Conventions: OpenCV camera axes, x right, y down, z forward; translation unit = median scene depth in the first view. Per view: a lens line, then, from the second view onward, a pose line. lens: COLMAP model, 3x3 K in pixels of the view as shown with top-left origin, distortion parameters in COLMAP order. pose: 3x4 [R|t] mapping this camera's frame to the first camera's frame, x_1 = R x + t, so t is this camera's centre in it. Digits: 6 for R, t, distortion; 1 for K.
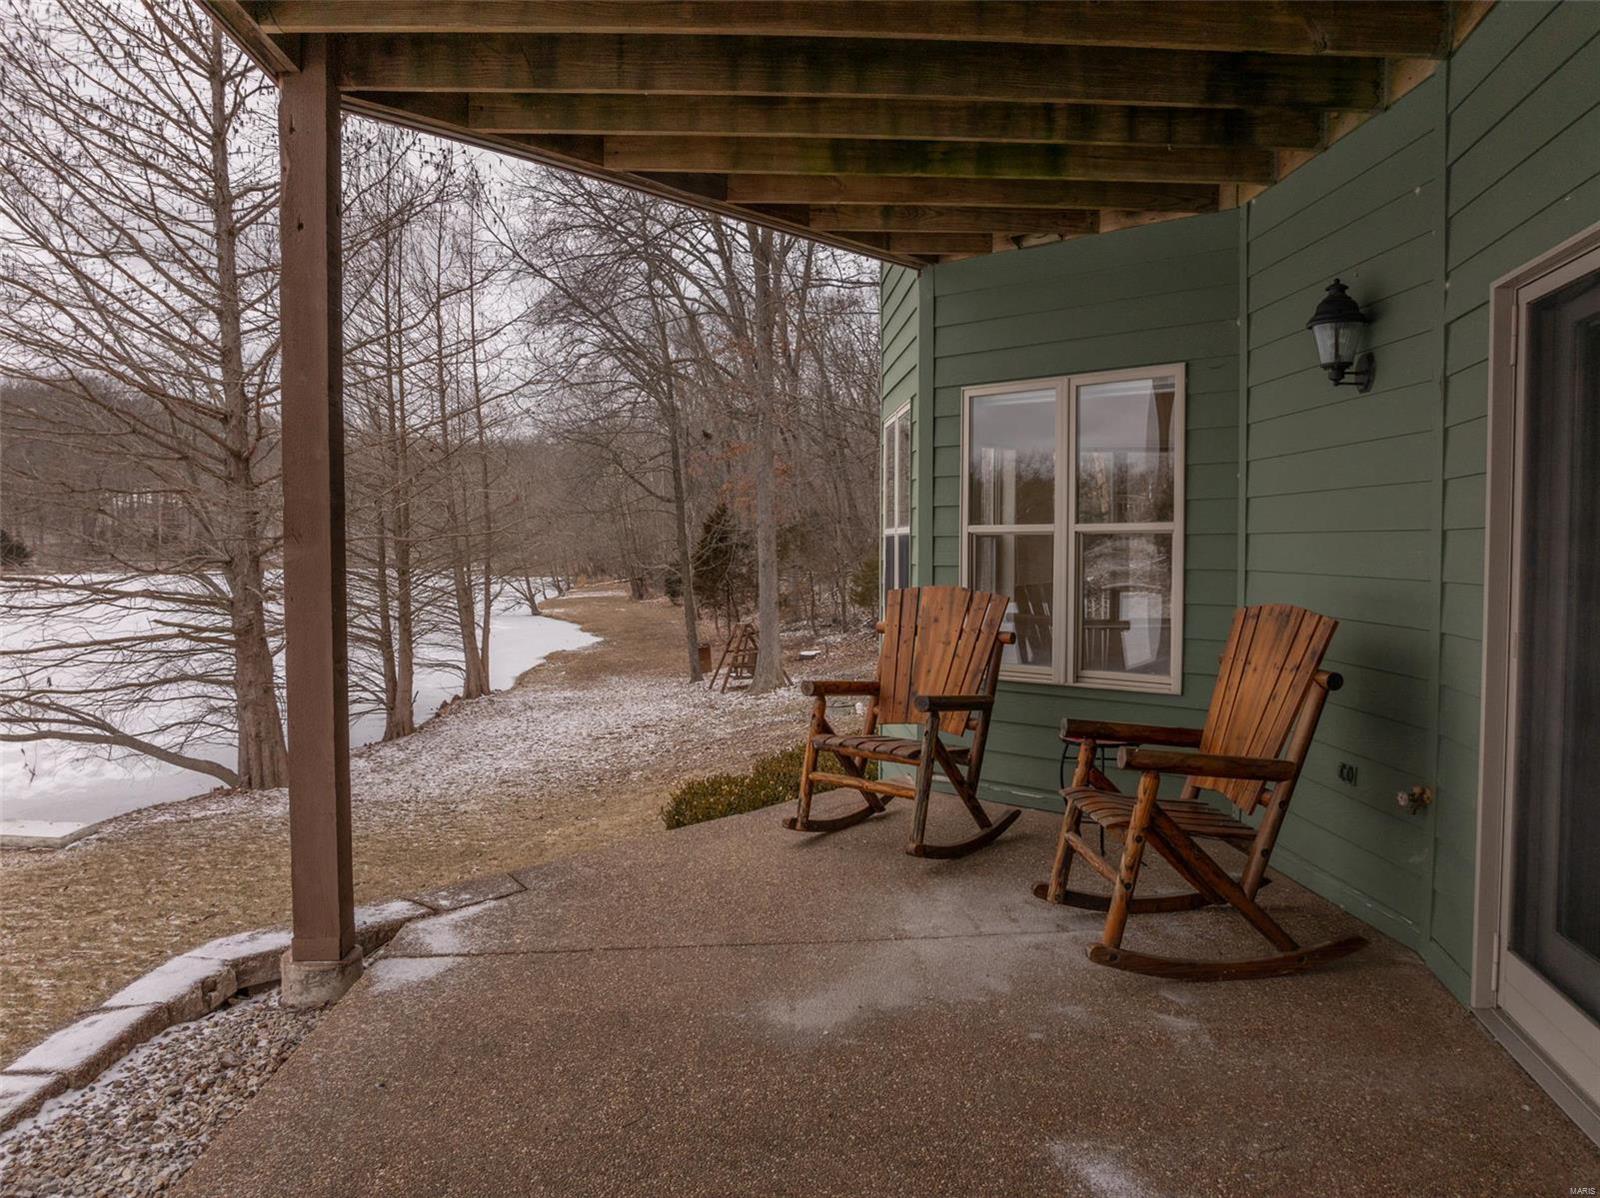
lens RADIAL K [[1118.6, 0, 806.9], [0, 1118.6, 597.4], [0, 0, 1]] dist [-0.030384, -0.002023]
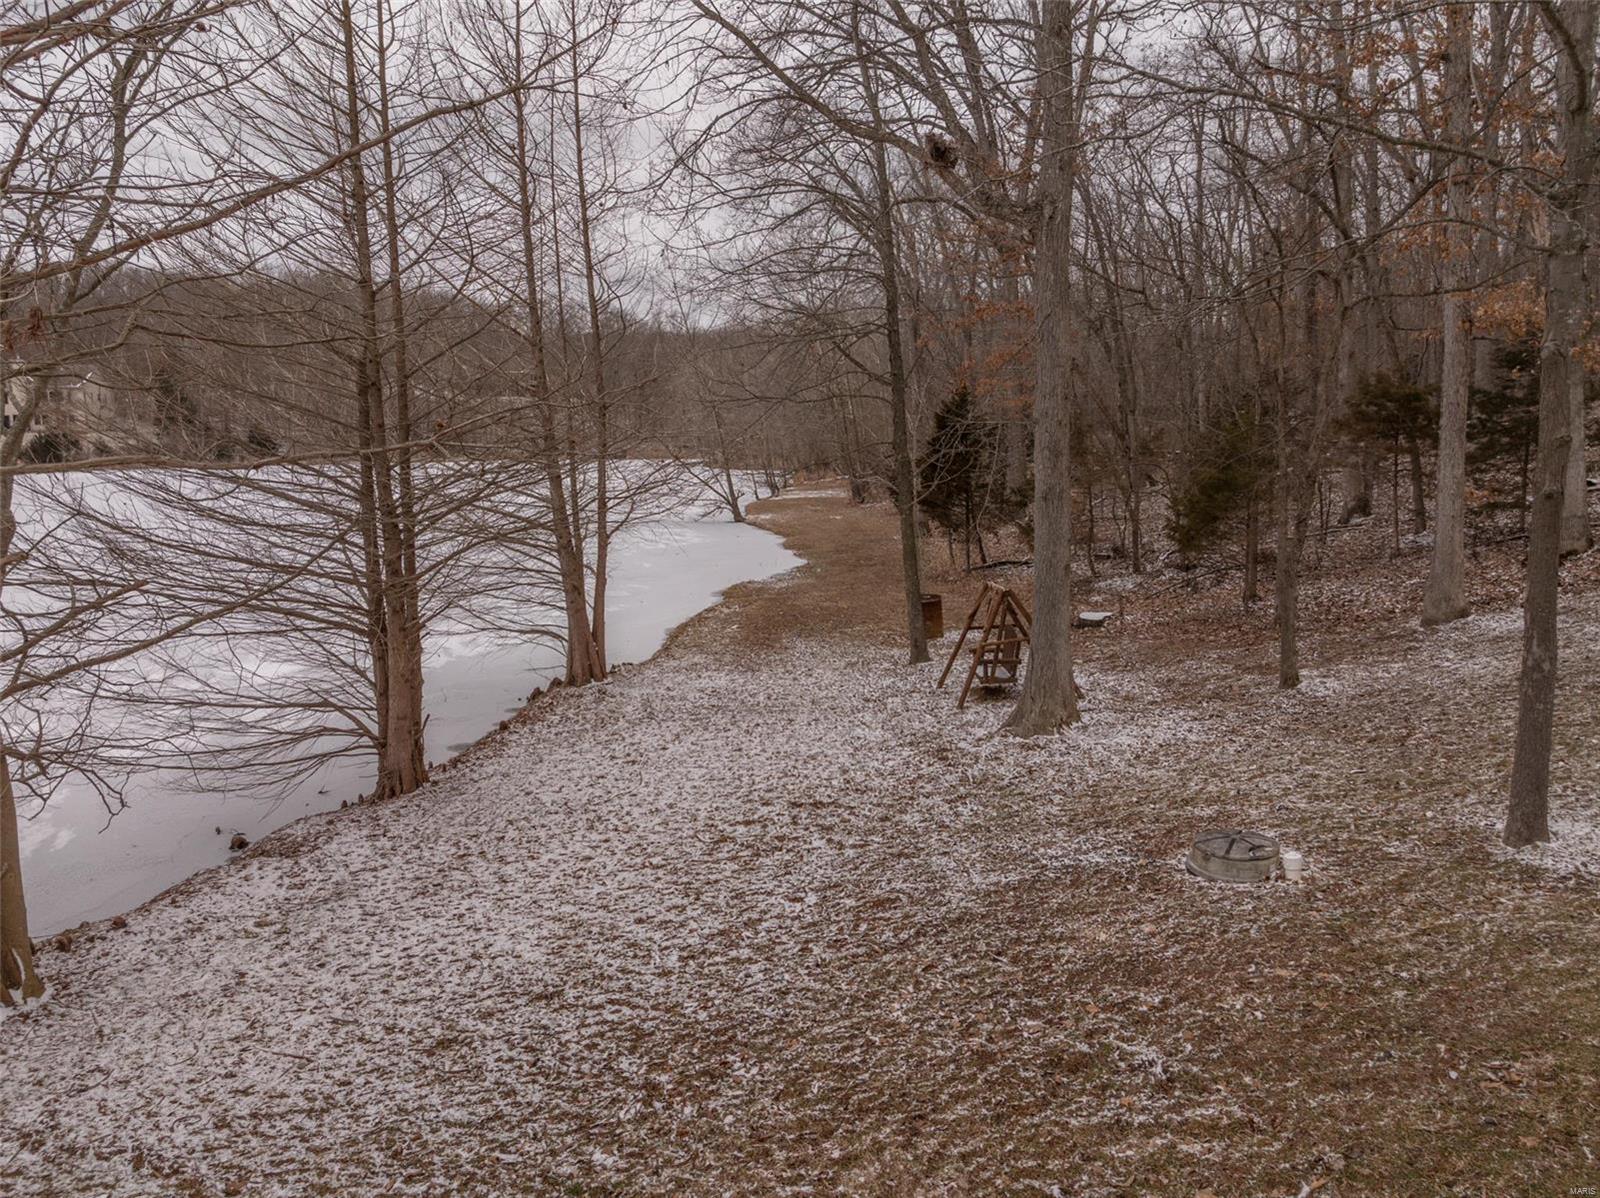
lens RADIAL K [[1118.6, 0, 806.9], [0, 1118.6, 597.4], [0, 0, 1]] dist [-0.030384, -0.002023]
pose [[0.978767, 0.029109, -0.202899, -0.030075], [-0.009014, 0.995020, 0.099266, -0.024187], [0.204778, -0.095329, 0.974155, 0.336134]]
